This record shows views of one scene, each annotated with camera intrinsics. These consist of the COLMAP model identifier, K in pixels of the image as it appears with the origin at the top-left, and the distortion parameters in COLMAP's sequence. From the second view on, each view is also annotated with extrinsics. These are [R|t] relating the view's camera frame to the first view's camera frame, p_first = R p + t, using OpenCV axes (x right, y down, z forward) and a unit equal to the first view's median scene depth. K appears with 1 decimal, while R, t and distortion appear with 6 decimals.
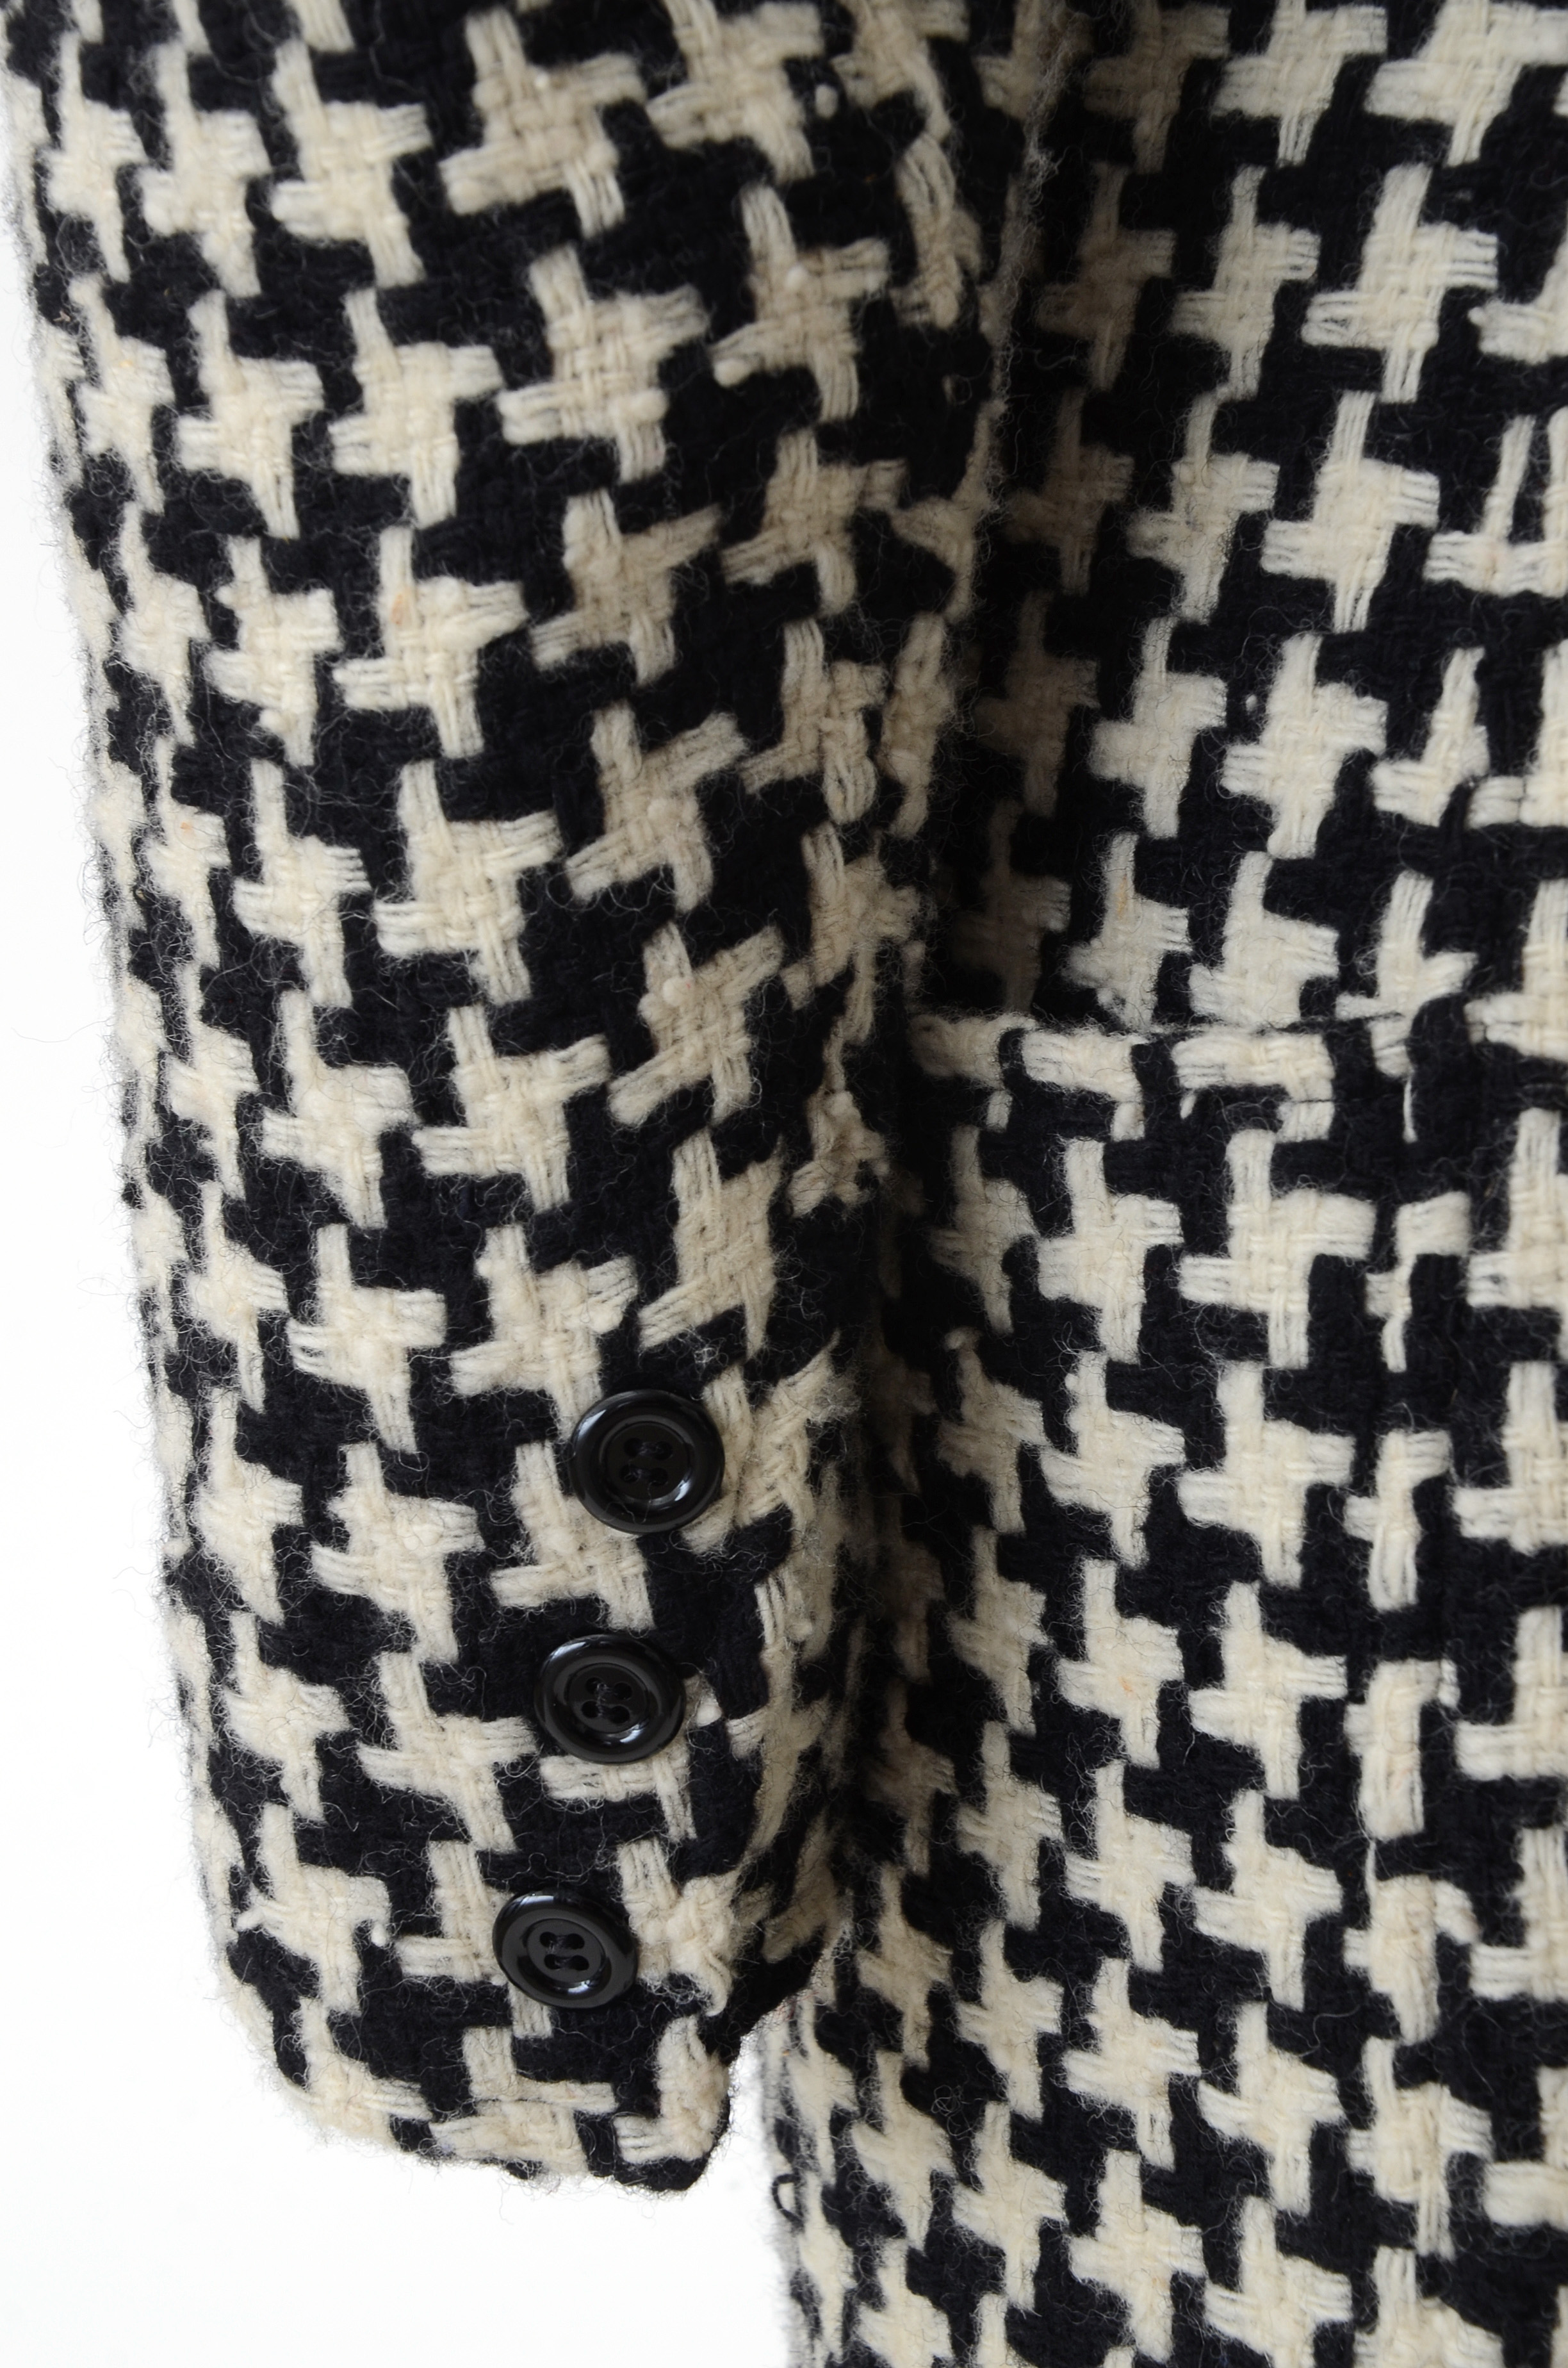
lens RADIAL K [[5207.3, 0, 786.7], [0, 5207.3, 1188.9], [0, 0, 1]] dist [0.276856, 0.000000]
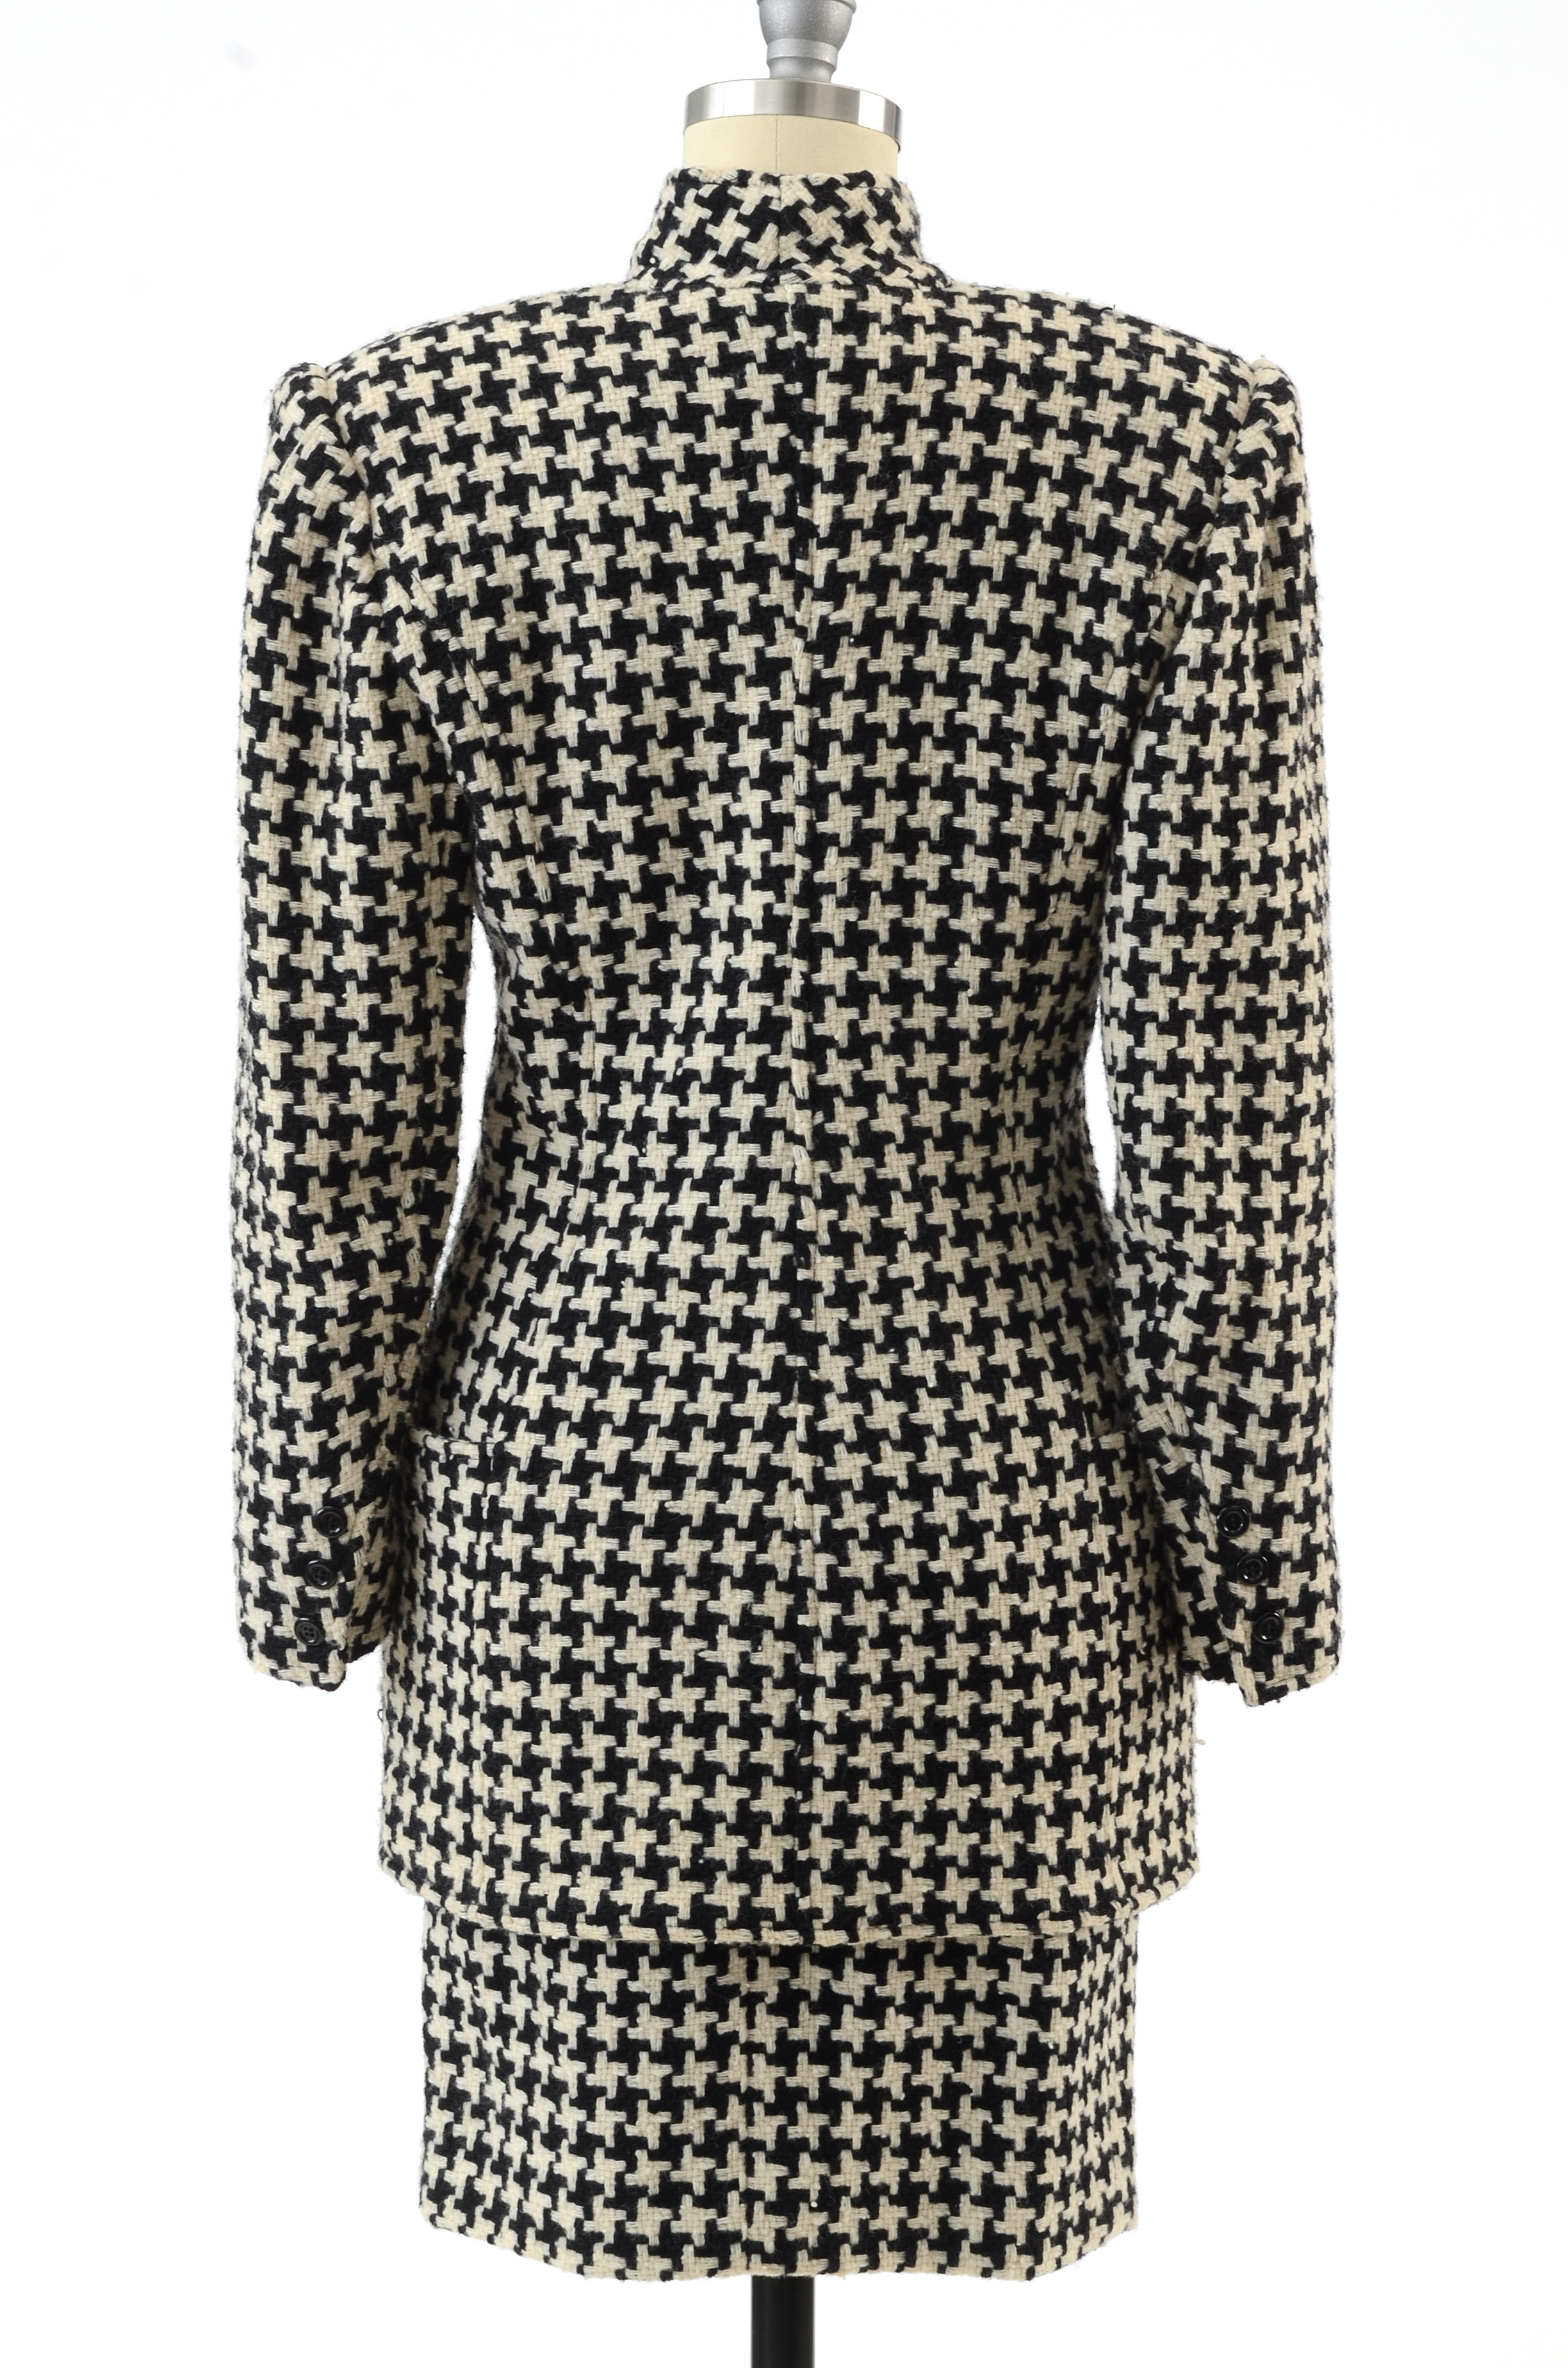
lens RADIAL K [[6673.1, 0, 783.2], [0, 6673.1, 1181.3], [0, 0, 1]] dist [0.578595, 0.000000]
pose [[0.987105, 0.101229, -0.124002, 1.065870], [-0.103286, 0.994599, -0.010255, -0.226365], [0.122295, 0.022930, 0.992229, -4.800471]]
